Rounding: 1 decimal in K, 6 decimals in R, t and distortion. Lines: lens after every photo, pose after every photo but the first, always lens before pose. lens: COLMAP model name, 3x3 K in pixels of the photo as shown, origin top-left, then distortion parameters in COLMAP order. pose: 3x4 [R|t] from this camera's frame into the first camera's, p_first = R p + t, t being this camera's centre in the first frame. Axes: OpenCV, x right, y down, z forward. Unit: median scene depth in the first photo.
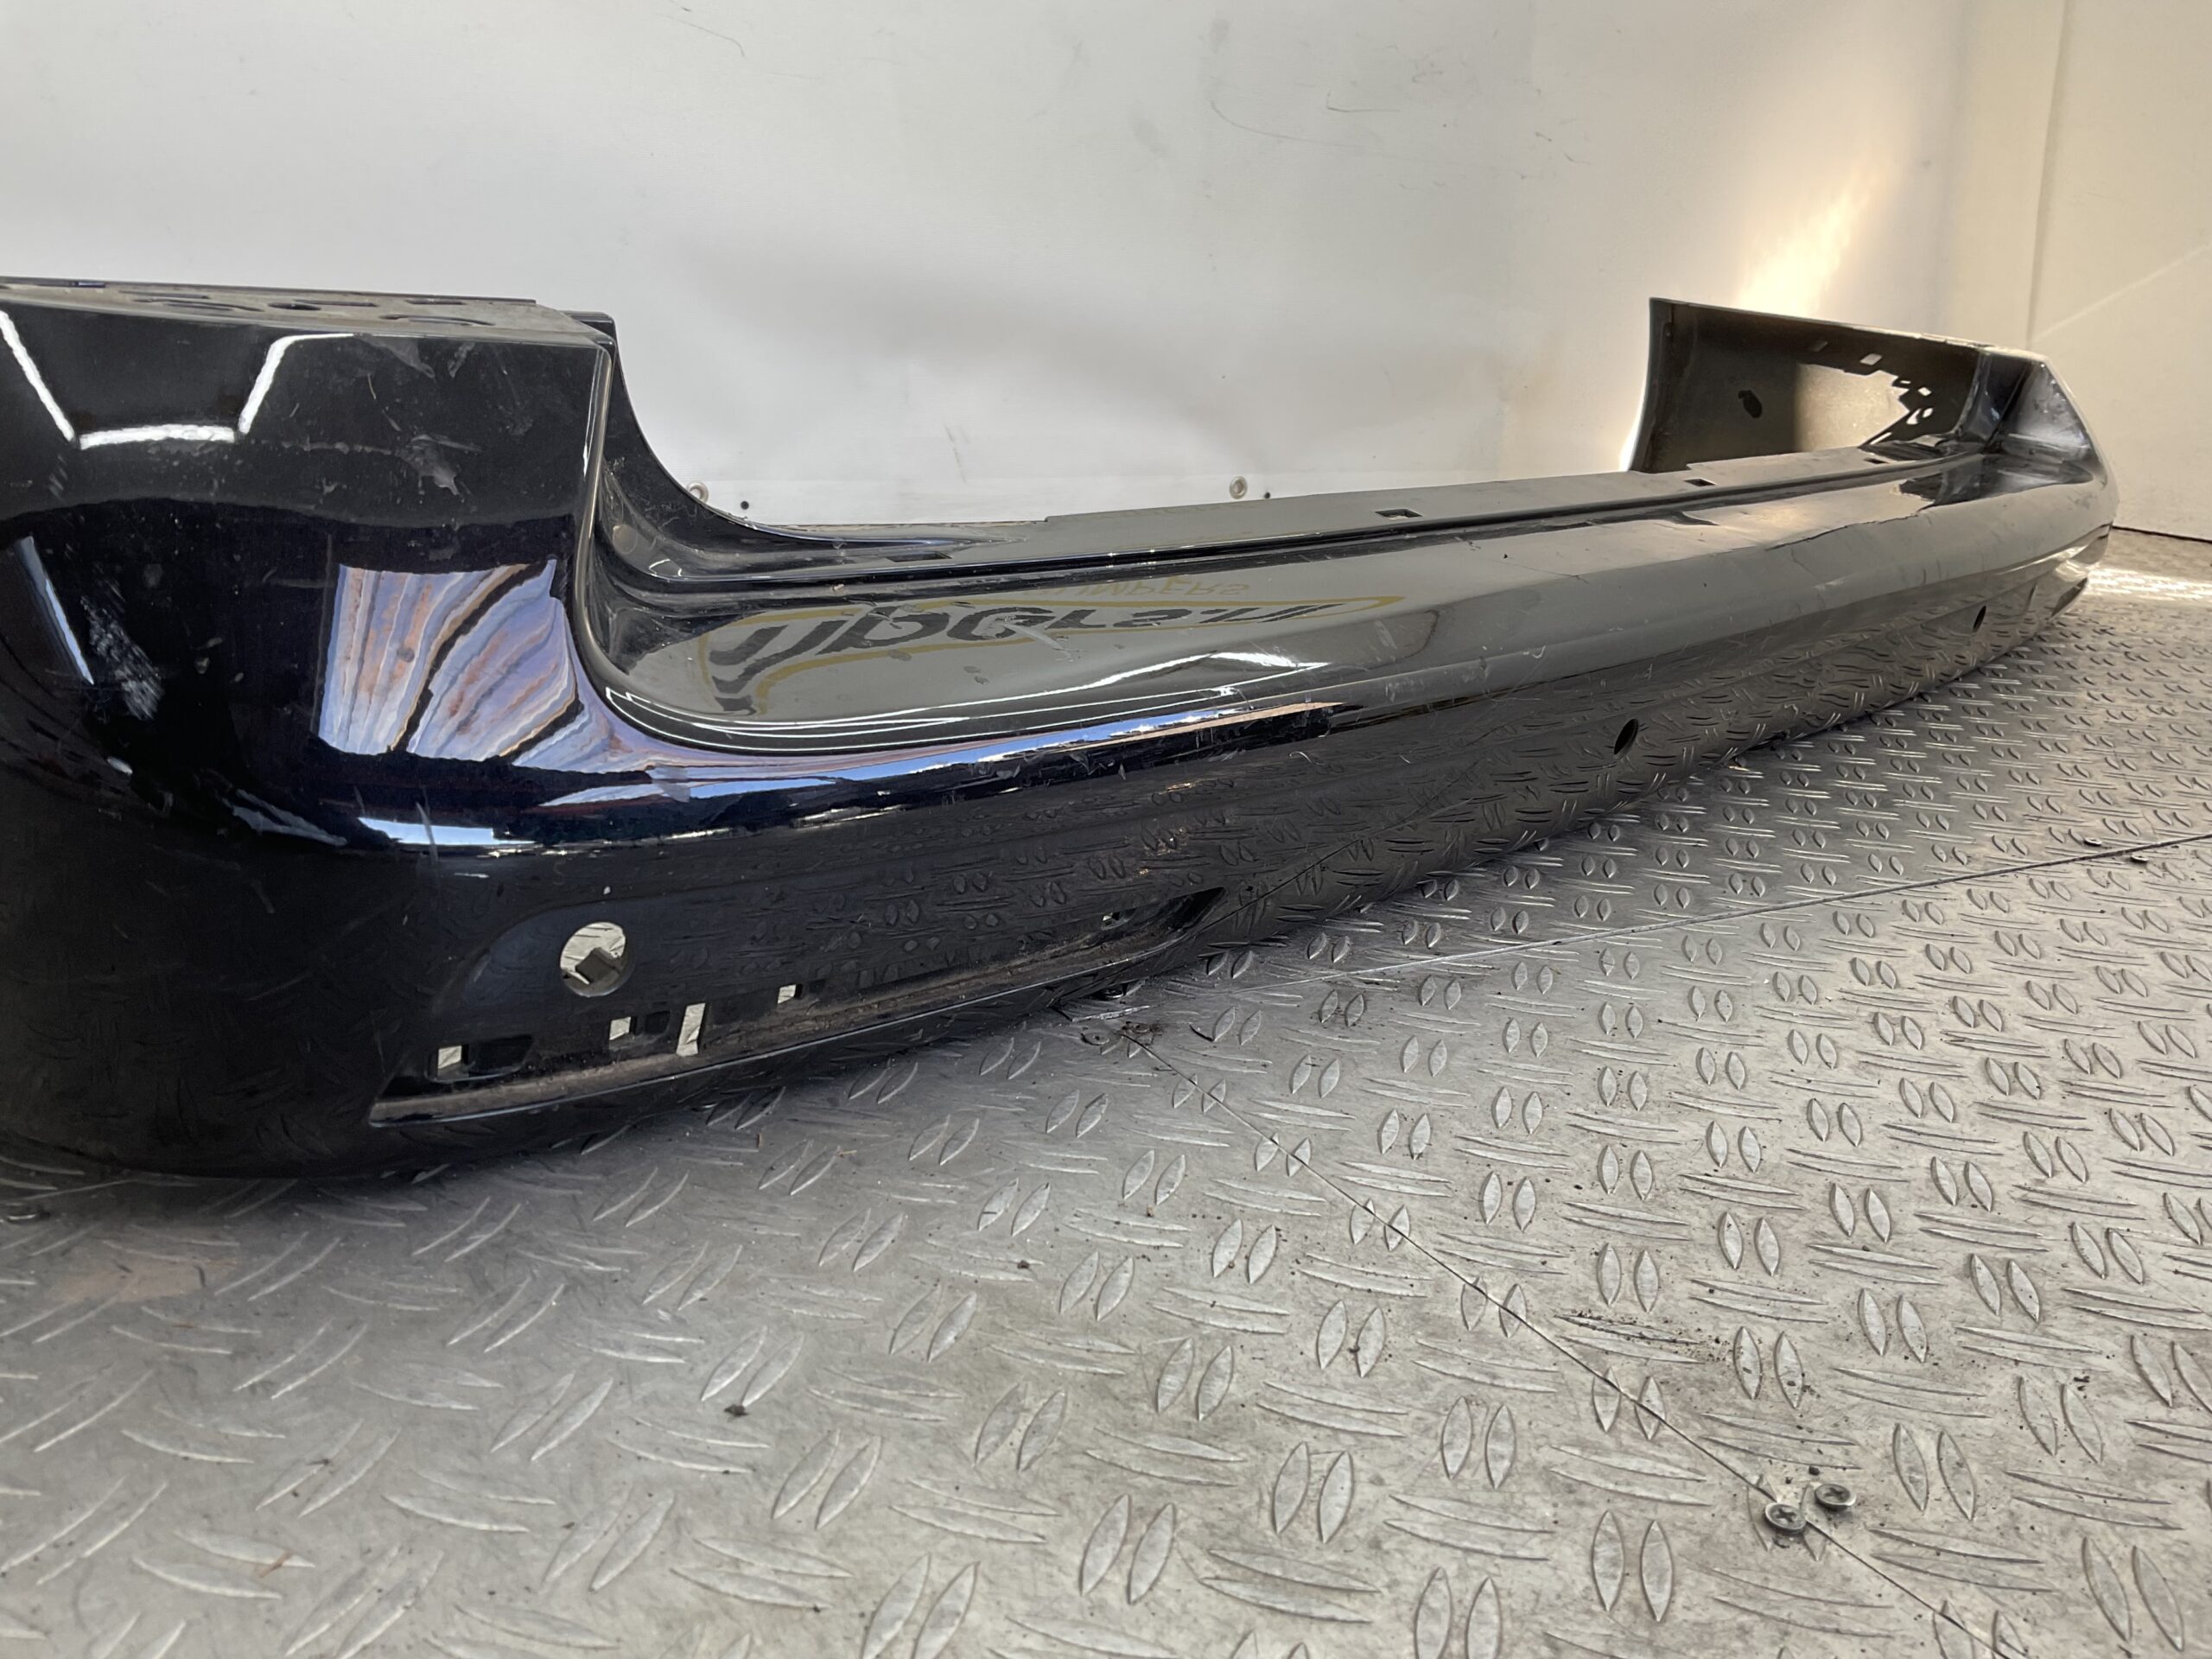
lens RADIAL K [[1773.0, 0, 1058.1], [0, 1773.0, 855.4], [0, 0, 1]] dist [0.096687, -0.173049]
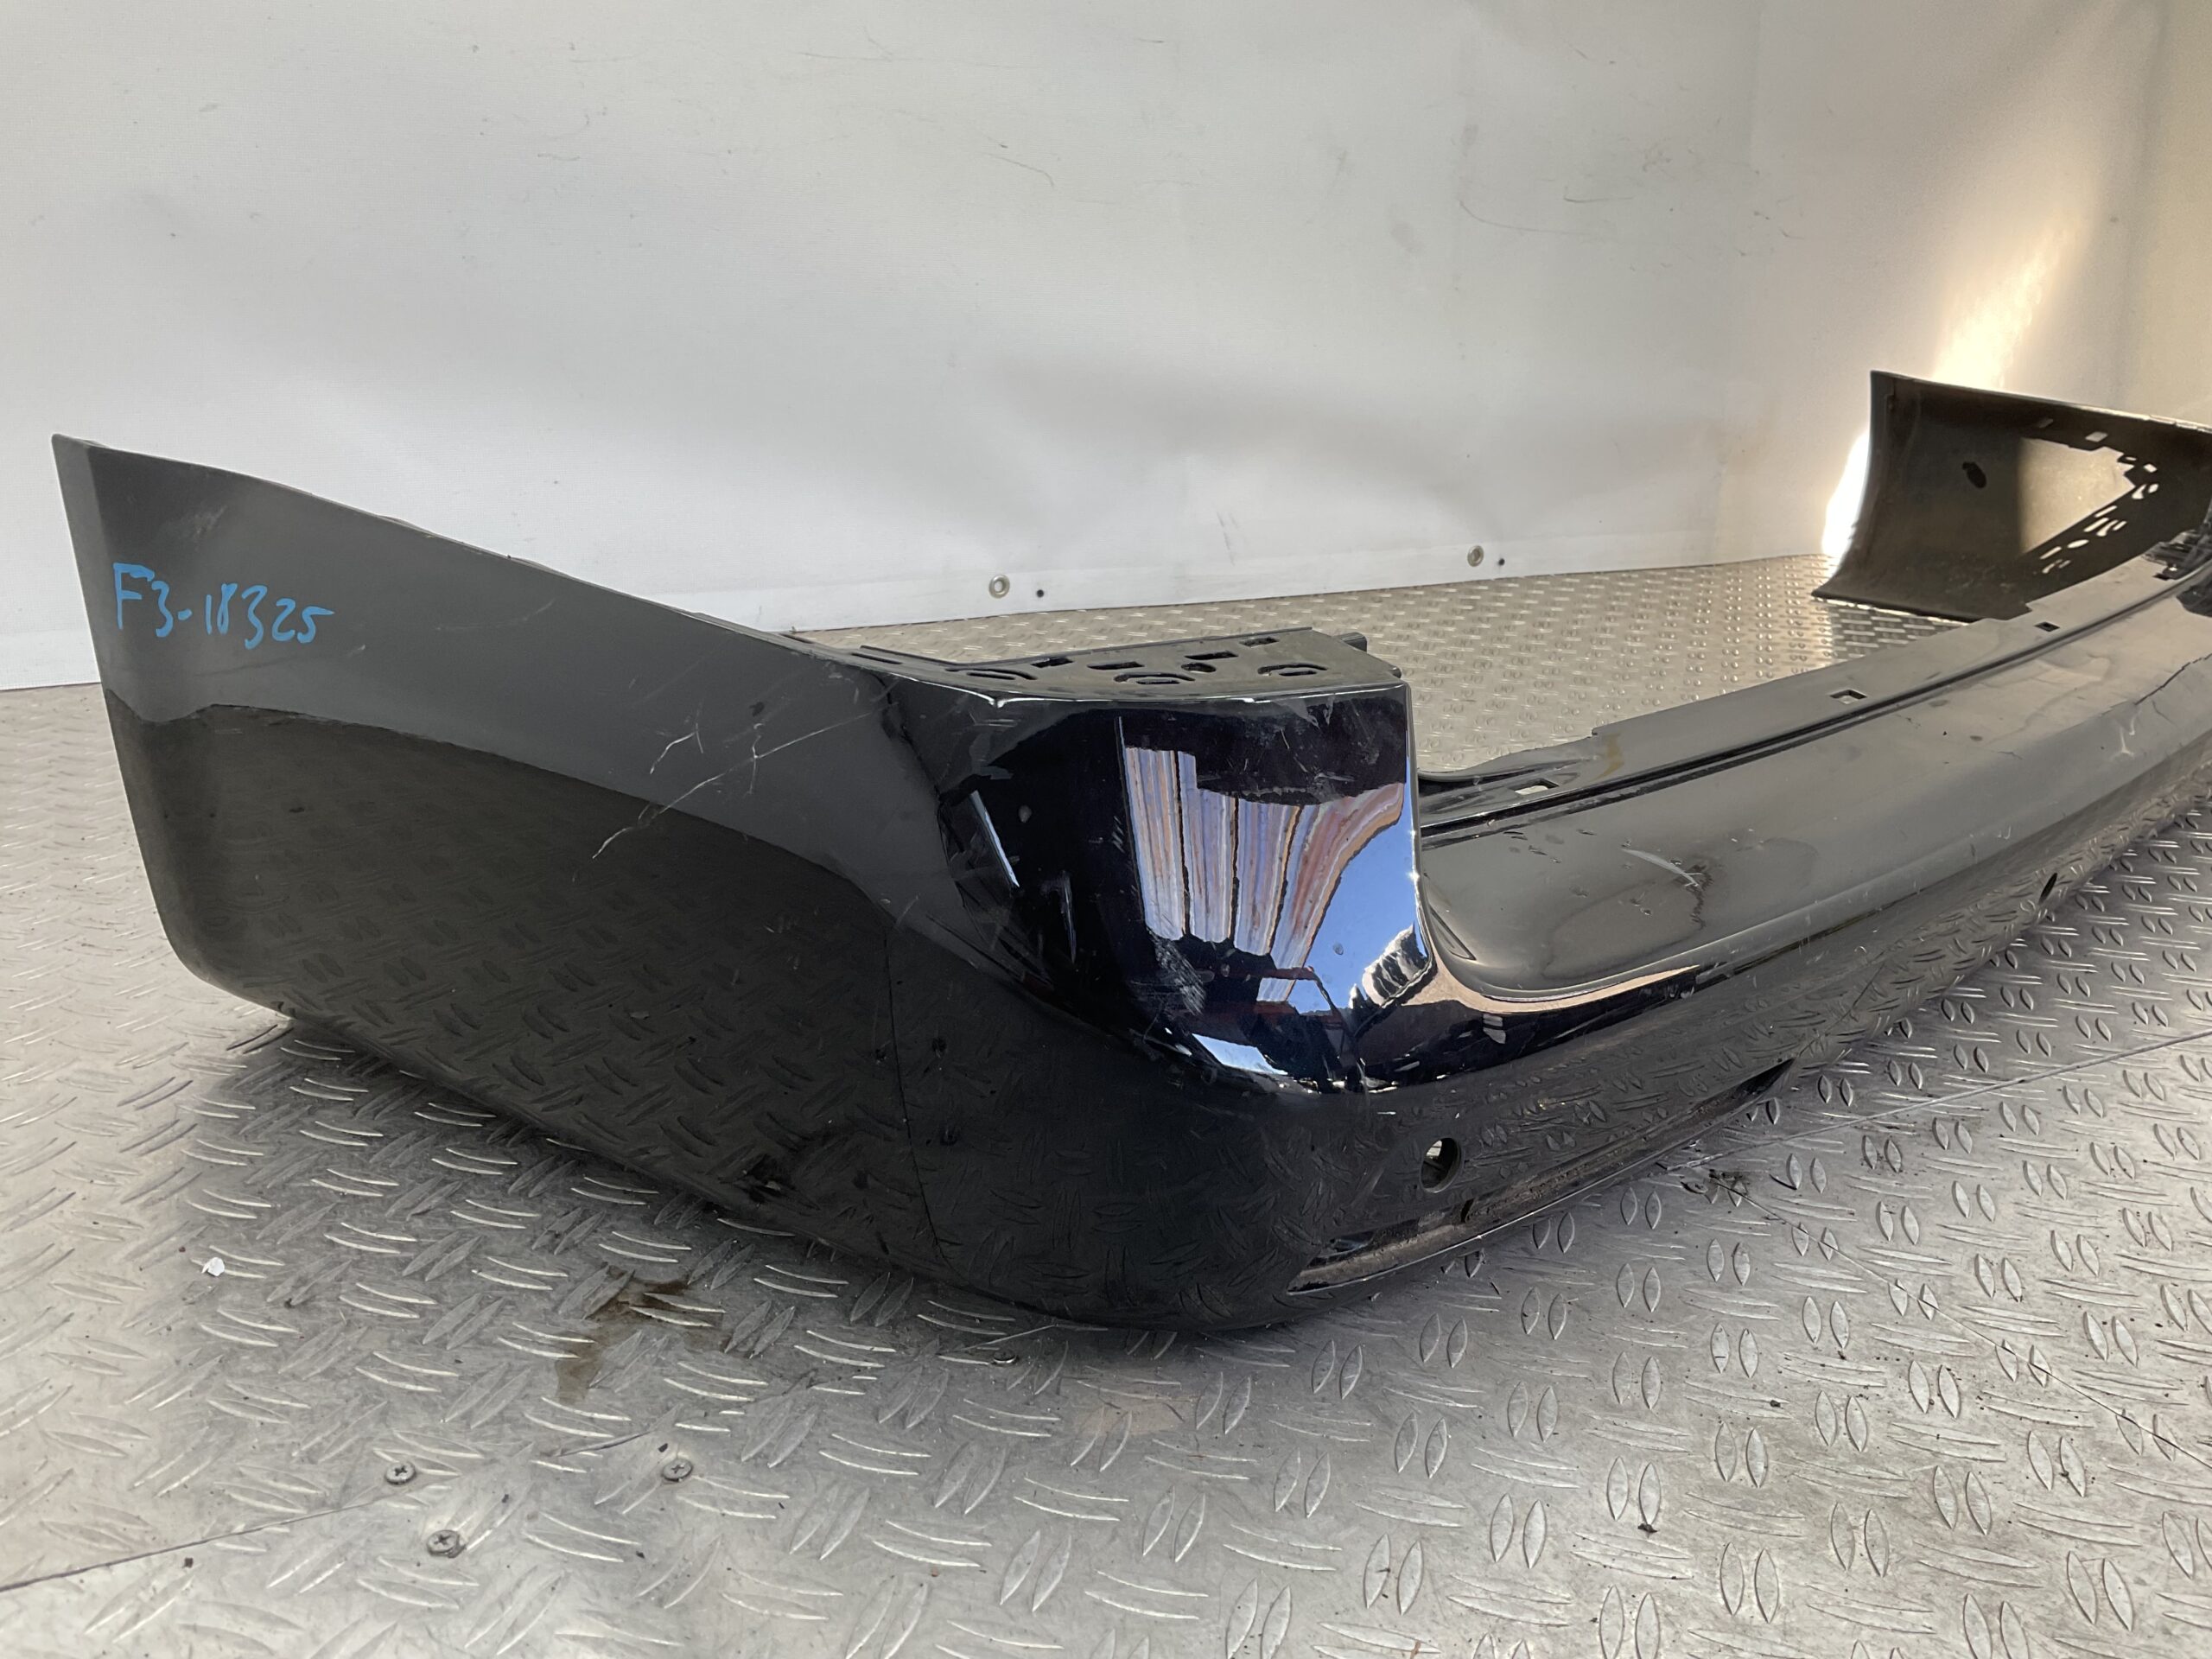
lens RADIAL K [[1786.2, 0, 1086.9], [0, 1786.2, 851.1], [0, 0, 1]] dist [0.002171, -0.024476]
pose [[0.999265, -0.009582, -0.037106, -0.334647], [0.009628, 0.999953, 0.001054, -0.126594], [0.037094, -0.001411, 0.999311, -0.221620]]
